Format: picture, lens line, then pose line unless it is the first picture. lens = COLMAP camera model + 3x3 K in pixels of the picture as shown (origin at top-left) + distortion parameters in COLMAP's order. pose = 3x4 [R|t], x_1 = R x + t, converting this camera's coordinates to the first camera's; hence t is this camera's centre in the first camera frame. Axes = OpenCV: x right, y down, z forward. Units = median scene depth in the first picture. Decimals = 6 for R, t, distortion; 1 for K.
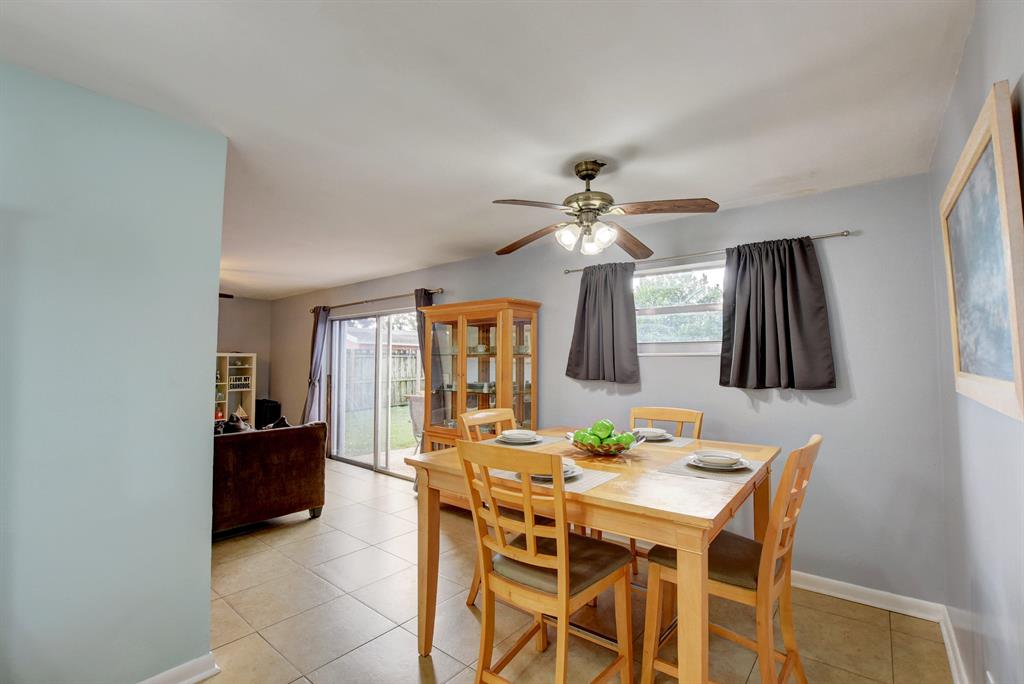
lens RADIAL K [[453.2, 0, 518.1], [0, 453.2, 337.9], [0, 0, 1]] dist [-0.034991, 0.003302]
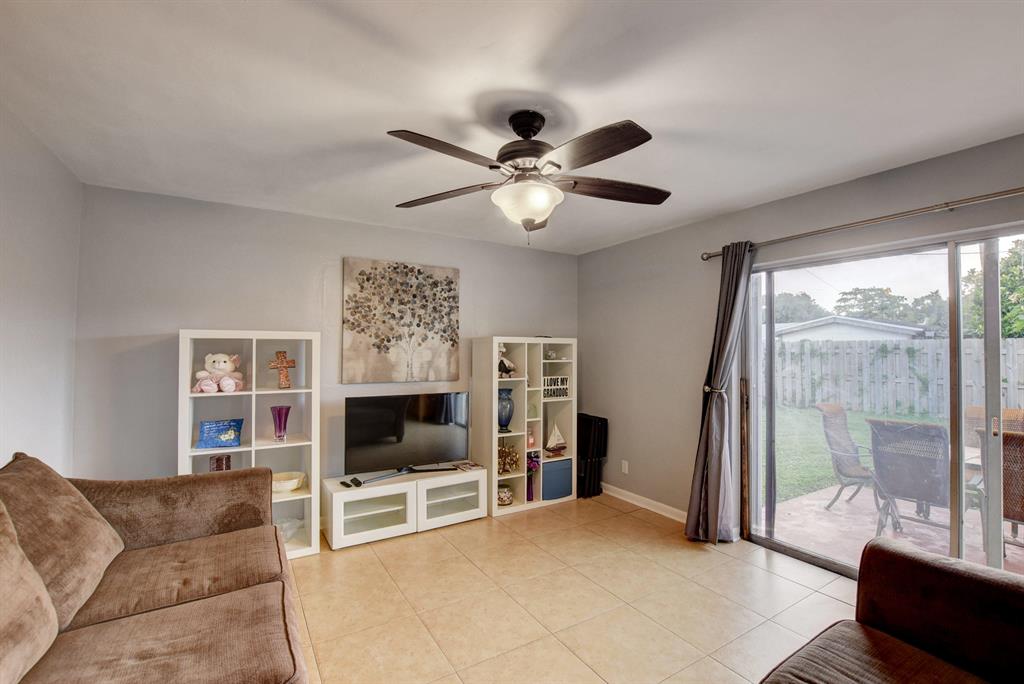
lens RADIAL K [[453.2, 0, 516.7], [0, 453.2, 340.2], [0, 0, 1]] dist [-0.034991, 0.003302]
pose [[0.943749, -0.003481, -0.330644, -0.470737], [0.009829, 0.999798, 0.017529, 0.025767], [0.330516, -0.019793, 0.943593, 0.409388]]
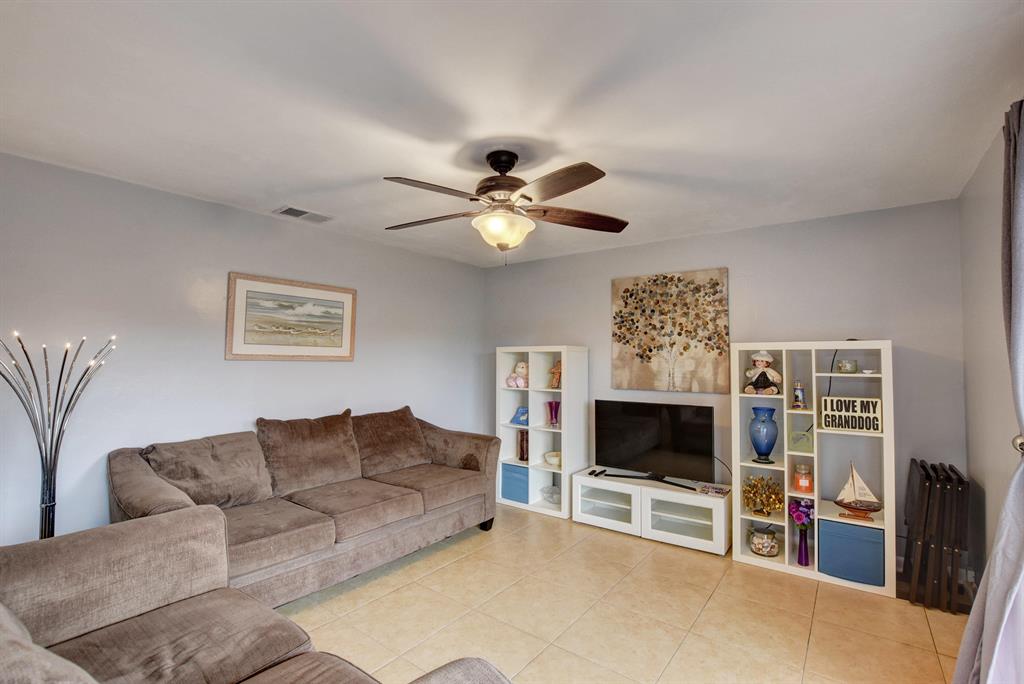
lens RADIAL K [[453.2, 0, 520.0], [0, 453.2, 339.0], [0, 0, 1]] dist [-0.034991, 0.003302]
pose [[0.036815, -0.044589, -0.998327, -0.228008], [0.037675, 0.998356, -0.043201, 0.038333], [0.998612, -0.036022, 0.038434, 0.688694]]
